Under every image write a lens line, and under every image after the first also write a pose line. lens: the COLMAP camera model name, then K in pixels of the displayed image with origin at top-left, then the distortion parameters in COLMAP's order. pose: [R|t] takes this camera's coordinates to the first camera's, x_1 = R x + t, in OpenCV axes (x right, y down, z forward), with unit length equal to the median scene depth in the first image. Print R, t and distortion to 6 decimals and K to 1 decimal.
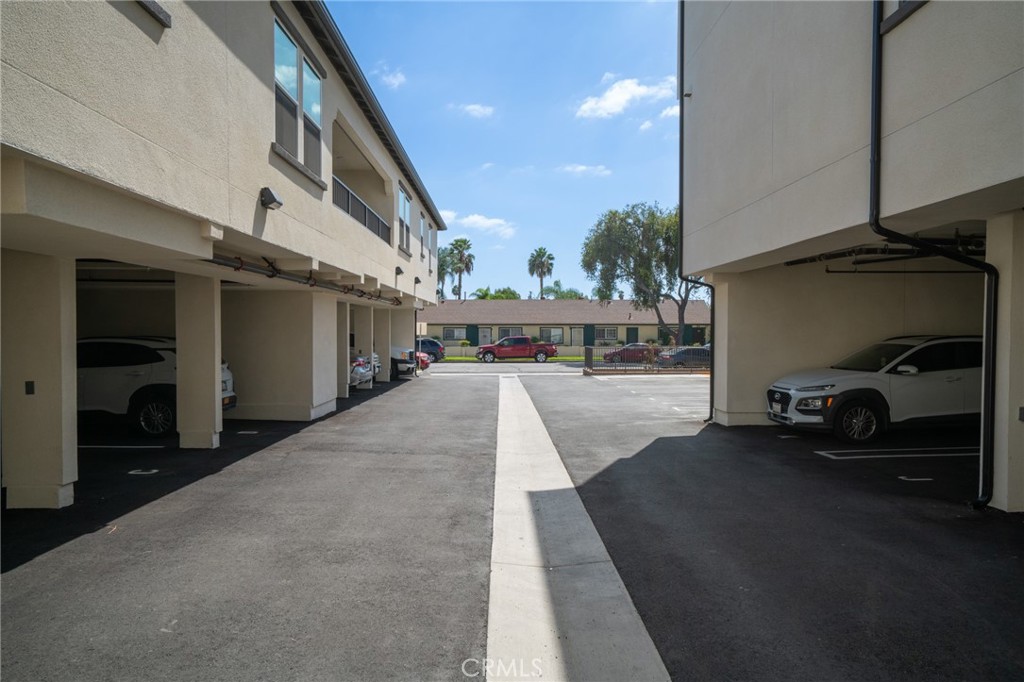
lens RADIAL K [[669.9, 0, 512.0], [0, 669.9, 341.0], [0, 0, 1]] dist [-0.001477, 0.002977]
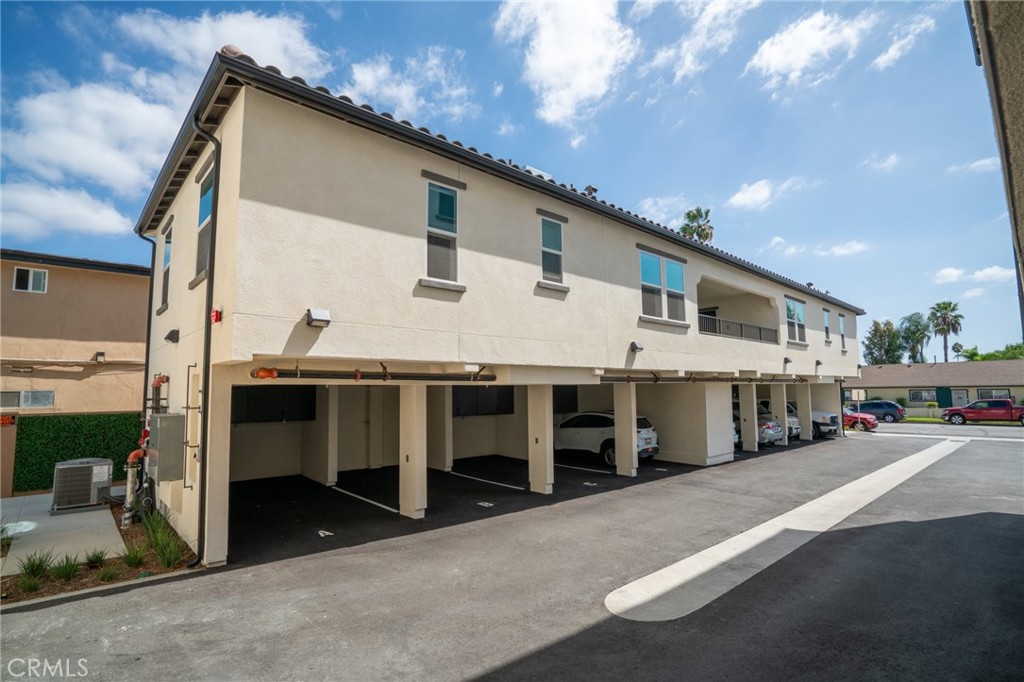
lens RADIAL K [[497.3, 0, 508.8], [0, 497.3, 342.5], [0, 0, 1]] dist [-0.010258, 0.001362]
pose [[0.668781, -0.084393, -0.738654, 0.307308], [0.002820, 0.993817, -0.110992, -0.045639], [0.743454, 0.072146, 0.664884, -0.154849]]
